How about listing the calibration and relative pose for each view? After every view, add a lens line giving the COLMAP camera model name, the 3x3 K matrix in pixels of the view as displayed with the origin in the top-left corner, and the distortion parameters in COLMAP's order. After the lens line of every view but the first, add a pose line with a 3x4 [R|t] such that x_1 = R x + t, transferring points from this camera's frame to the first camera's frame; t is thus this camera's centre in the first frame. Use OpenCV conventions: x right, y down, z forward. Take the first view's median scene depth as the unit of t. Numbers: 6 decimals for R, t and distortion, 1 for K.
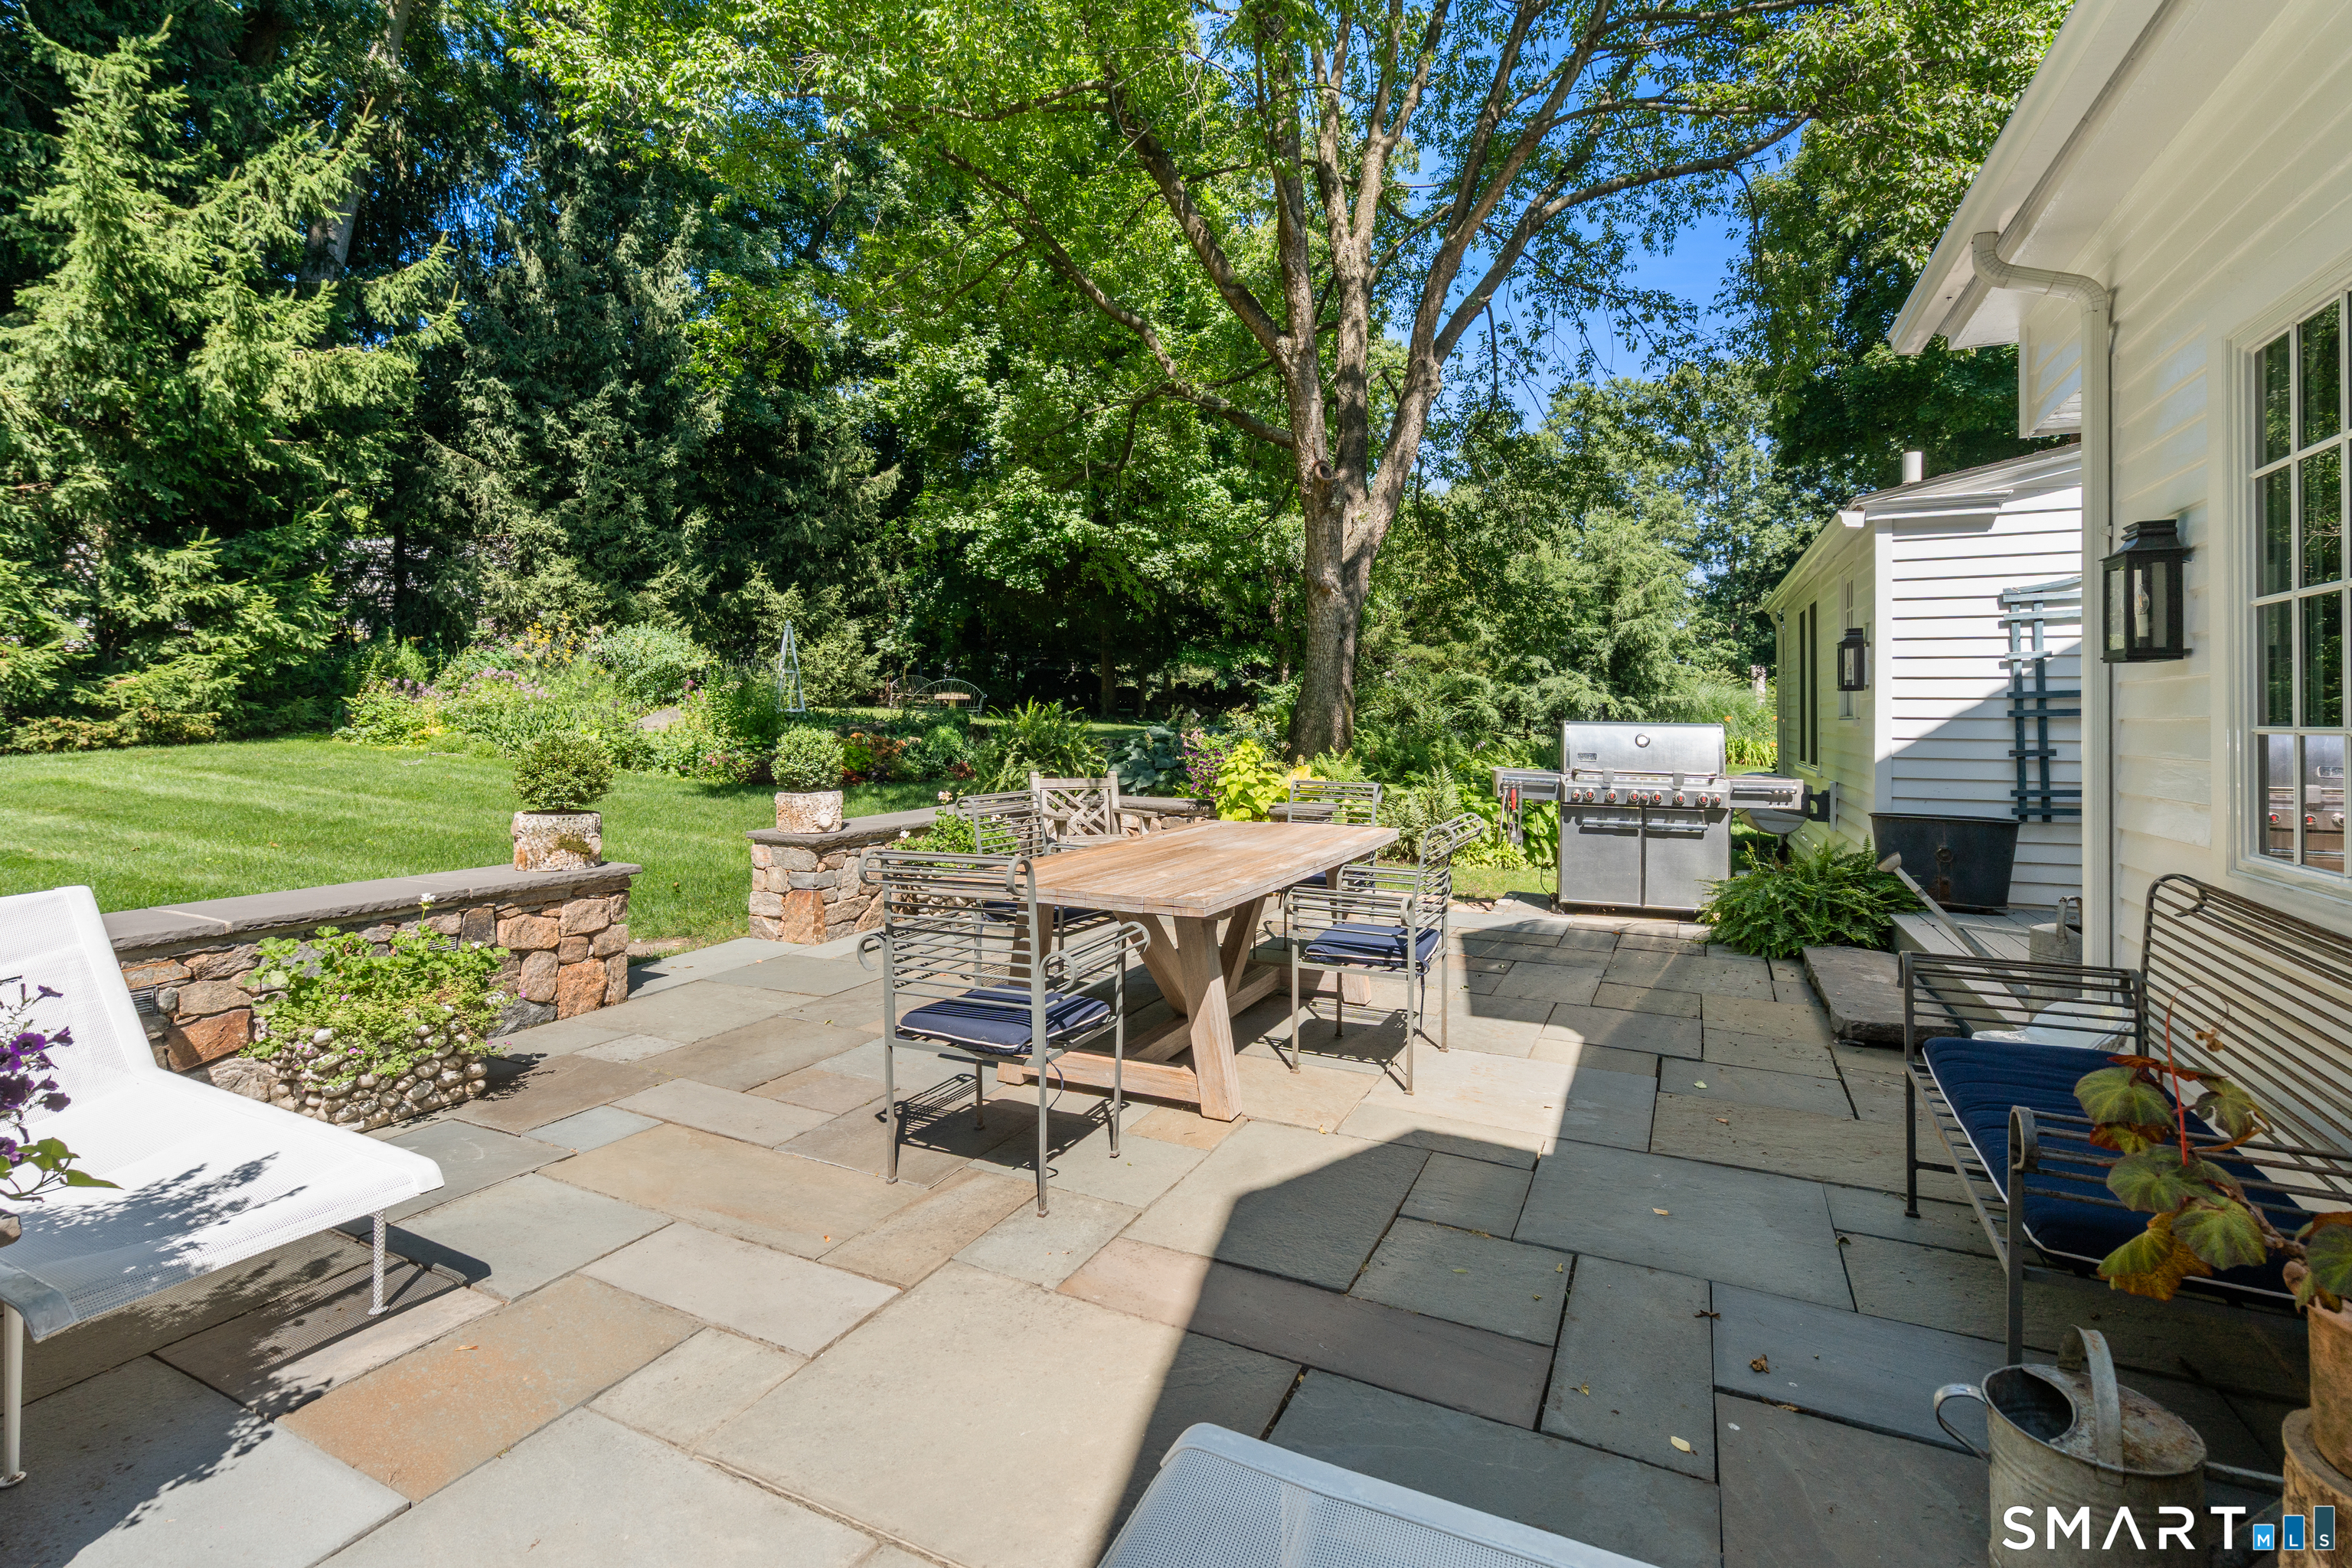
lens RADIAL K [[1089.0, 0, 1171.7], [0, 1089.0, 702.3], [0, 0, 1]] dist [-0.000440, -0.000052]
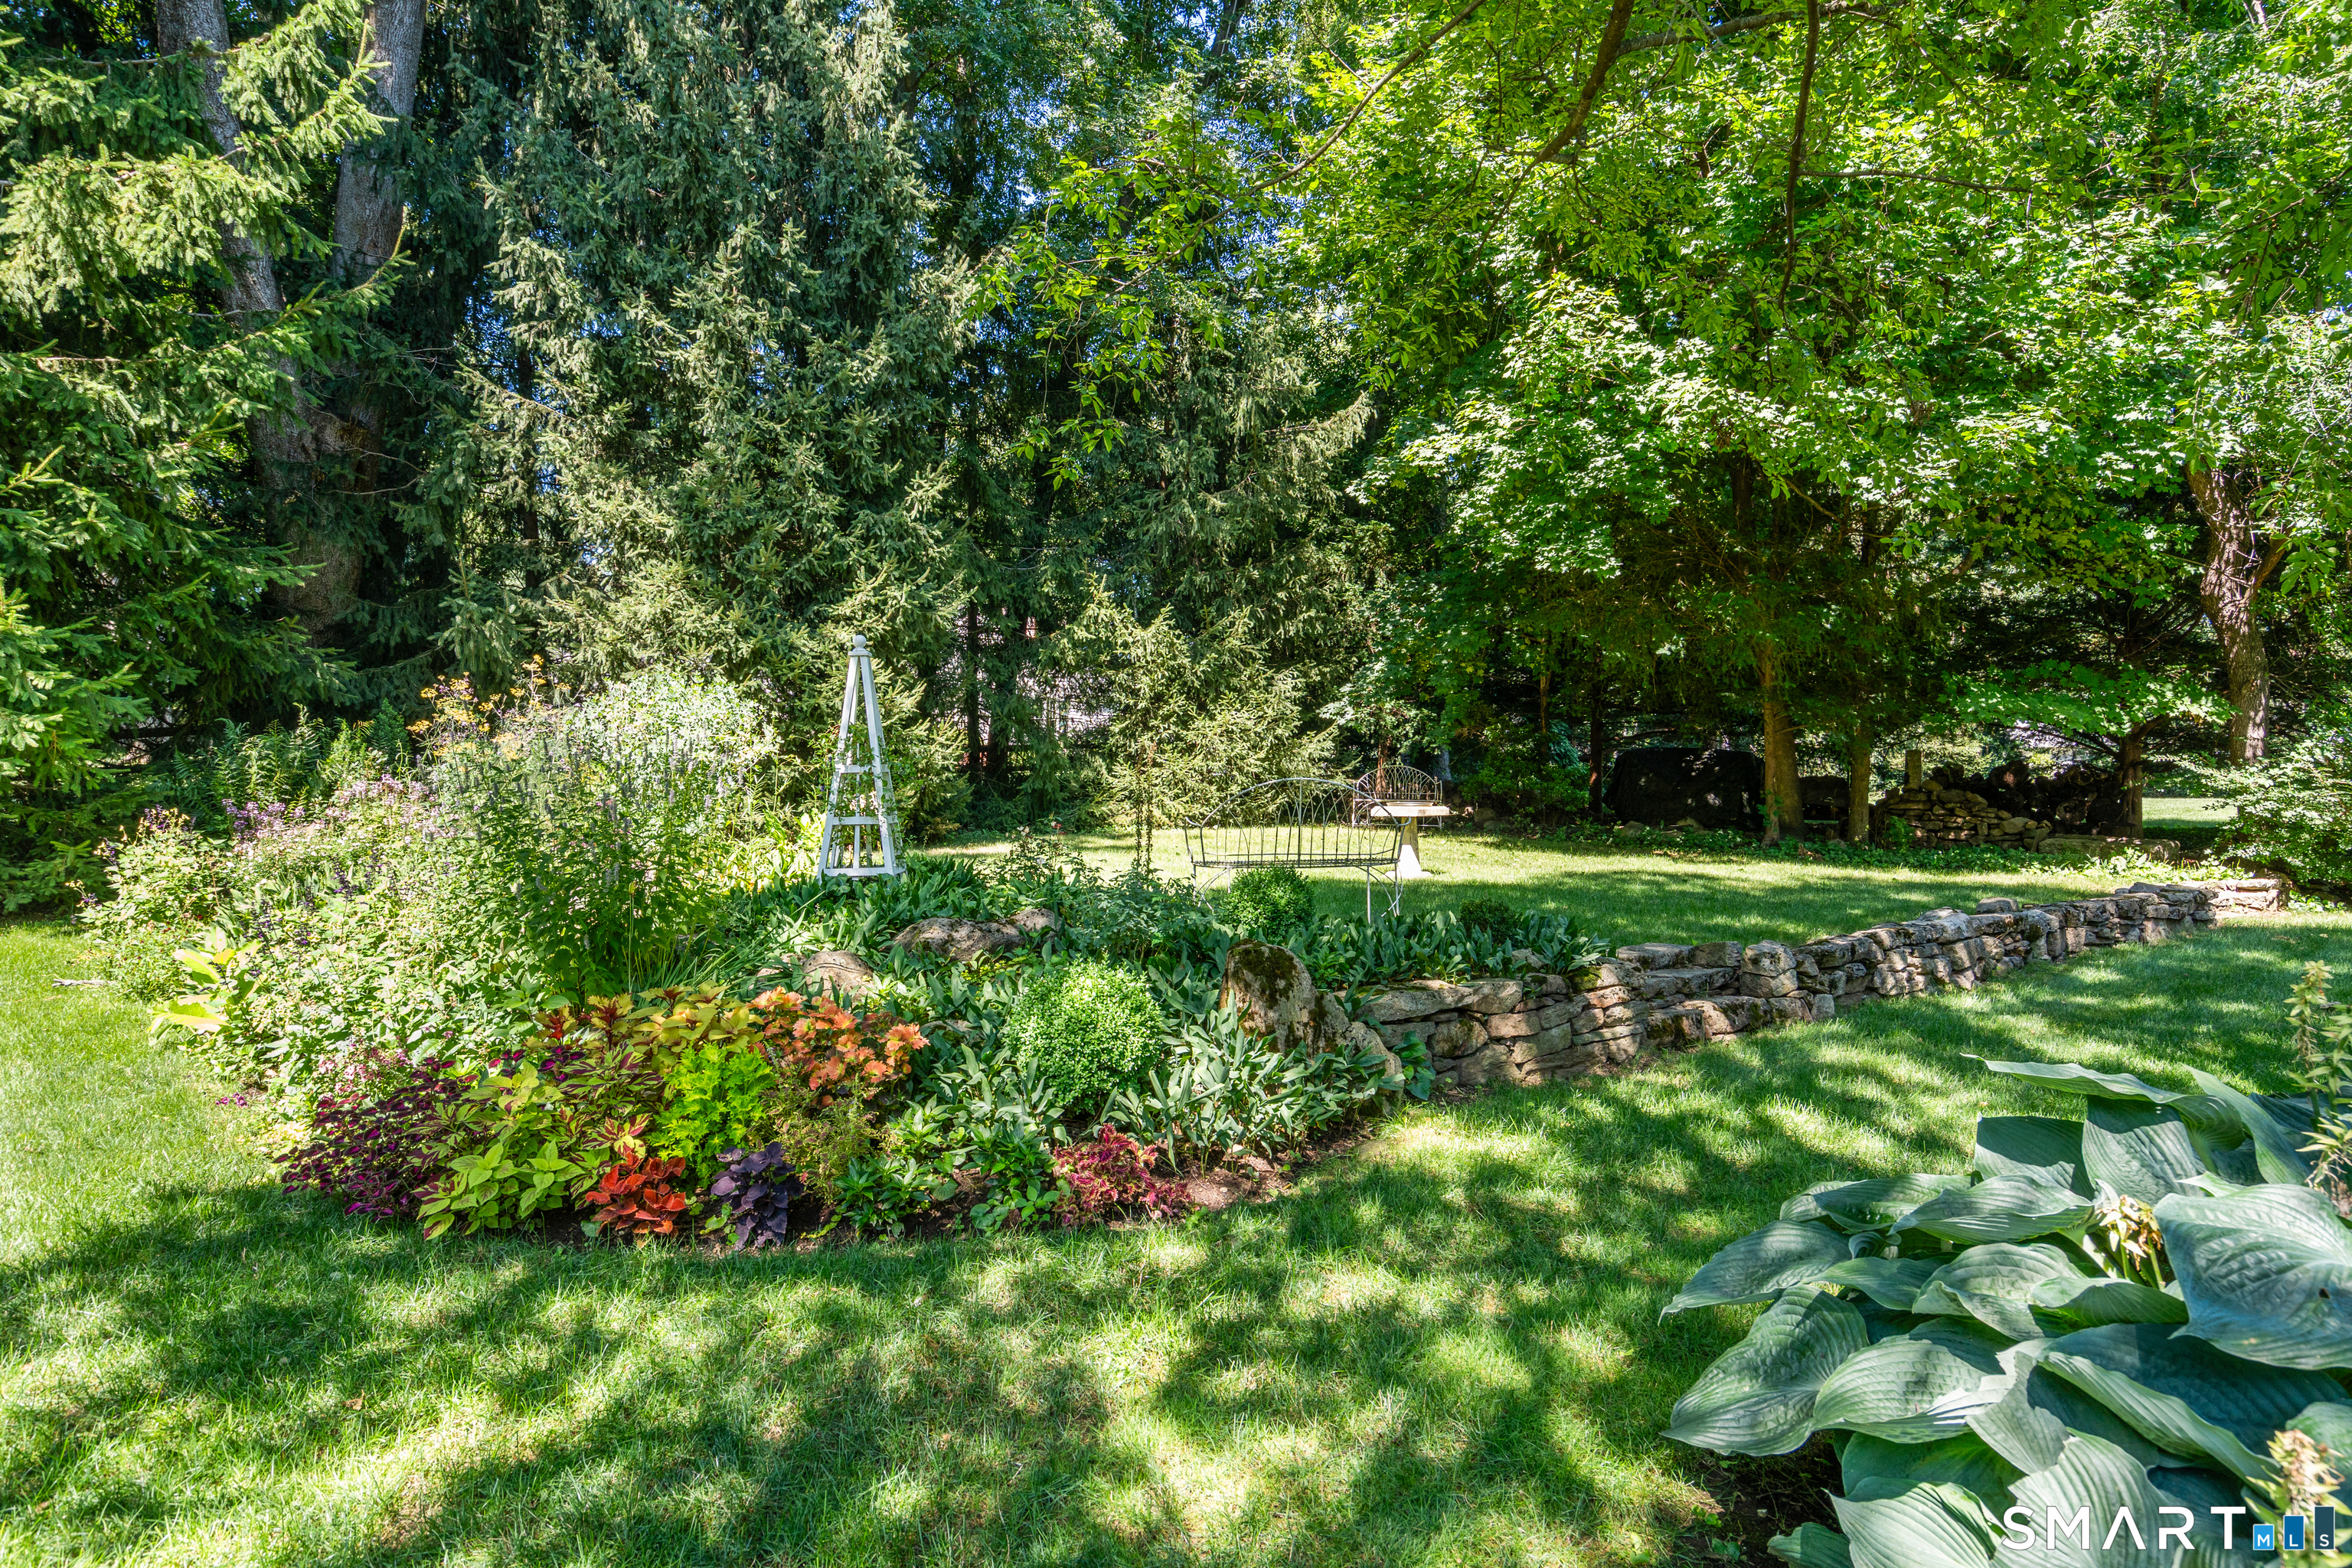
lens RADIAL K [[1360.8, 0, 1176.0], [0, 1360.8, 784.0], [0, 0, 1]] dist [0.005568, -0.000423]
pose [[0.888243, -0.019287, -0.458968, -0.024113], [0.015382, 0.999807, -0.012245, -0.010882], [0.459116, 0.003816, 0.888368, 0.415640]]
